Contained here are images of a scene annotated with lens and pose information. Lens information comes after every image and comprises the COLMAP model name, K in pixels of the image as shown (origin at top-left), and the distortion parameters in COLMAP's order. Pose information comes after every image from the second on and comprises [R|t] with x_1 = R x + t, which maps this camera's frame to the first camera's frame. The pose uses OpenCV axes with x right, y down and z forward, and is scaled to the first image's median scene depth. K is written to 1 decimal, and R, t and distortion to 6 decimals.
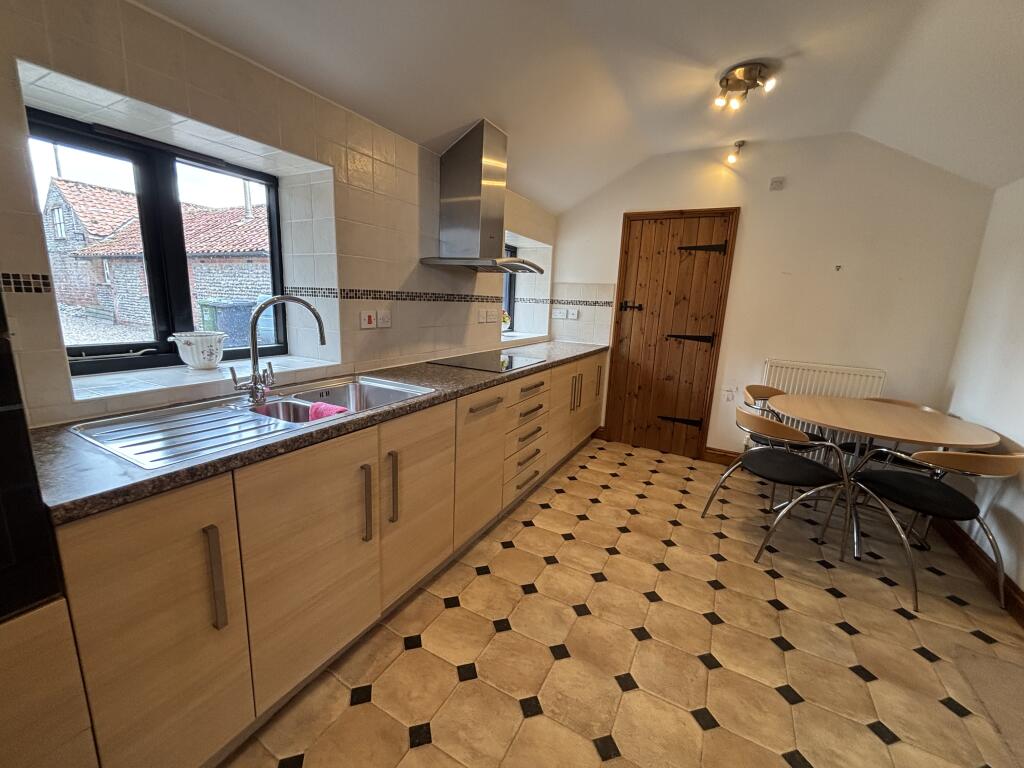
lens RADIAL K [[414.5, 0, 511.6], [0, 414.5, 384.1], [0, 0, 1]] dist [-0.004546, 0.000879]
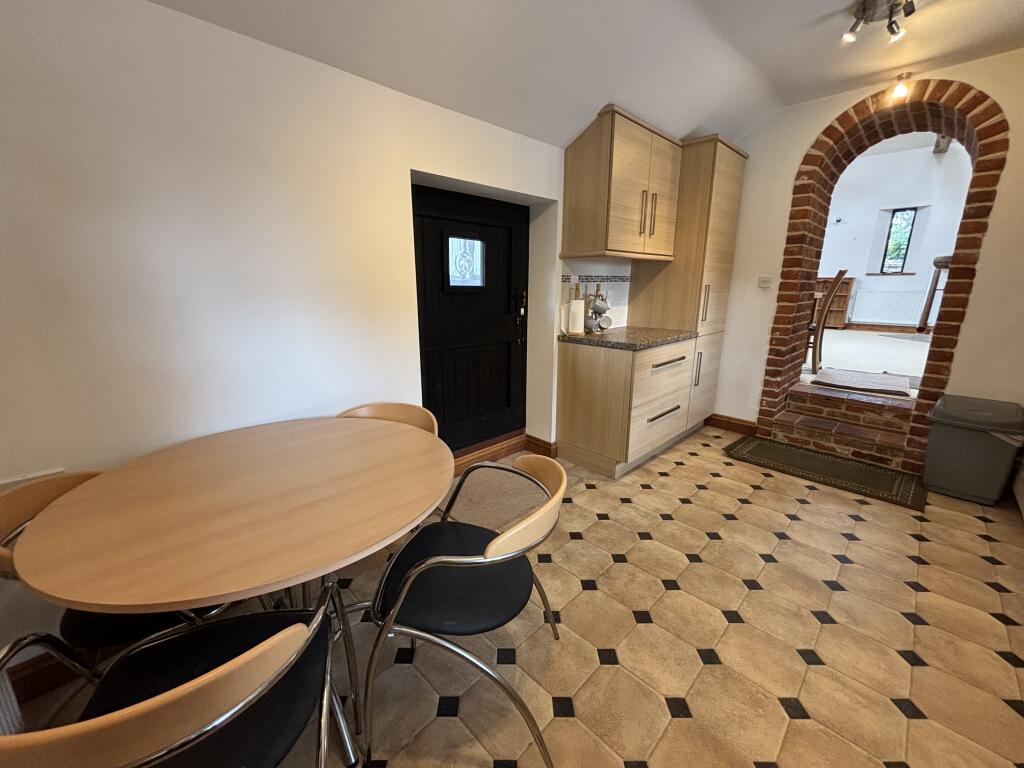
lens RADIAL K [[414.5, 0, 510.3], [0, 414.5, 383.9], [0, 0, 1]] dist [-0.004546, 0.000879]
pose [[-0.958095, -0.107922, 0.265343, 0.656573], [0.016590, 0.903852, 0.427523, -0.322334], [-0.285970, 0.414009, -0.864186, 1.804458]]
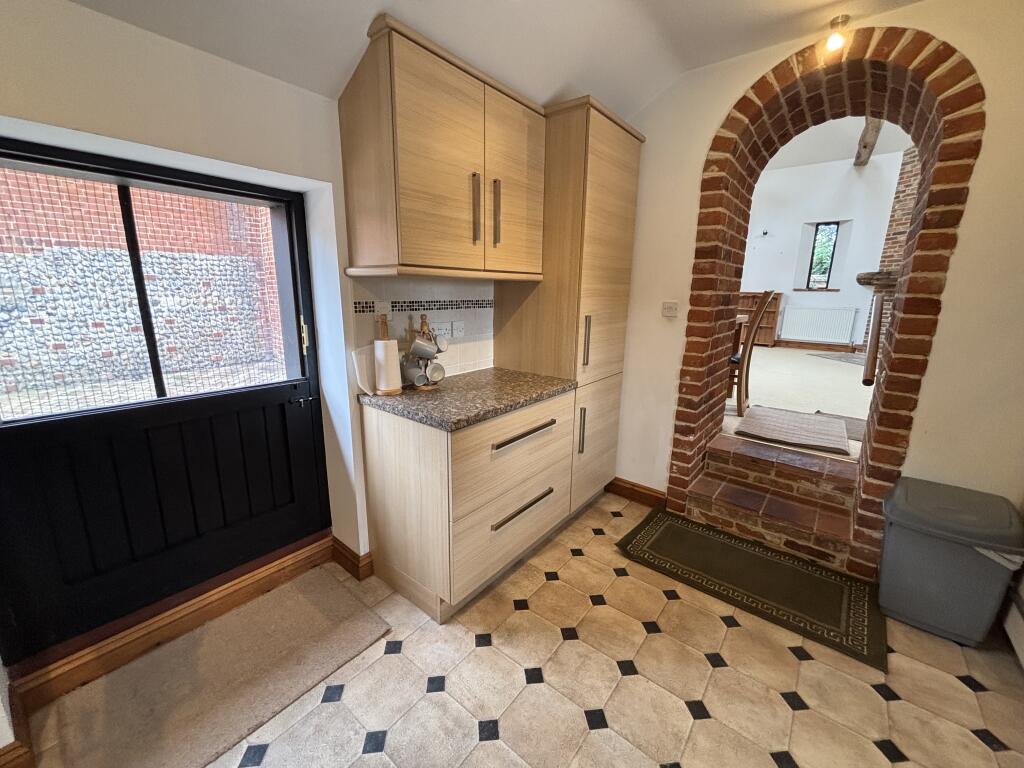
lens RADIAL K [[414.5, 0, 512.0], [0, 414.5, 383.8], [0, 0, 1]] dist [-0.004546, 0.000879]
pose [[-0.983294, -0.088651, 0.158978, 0.382561], [-0.015195, 0.910315, 0.413637, -0.259278], [-0.181389, 0.404311, -0.896454, 1.121917]]
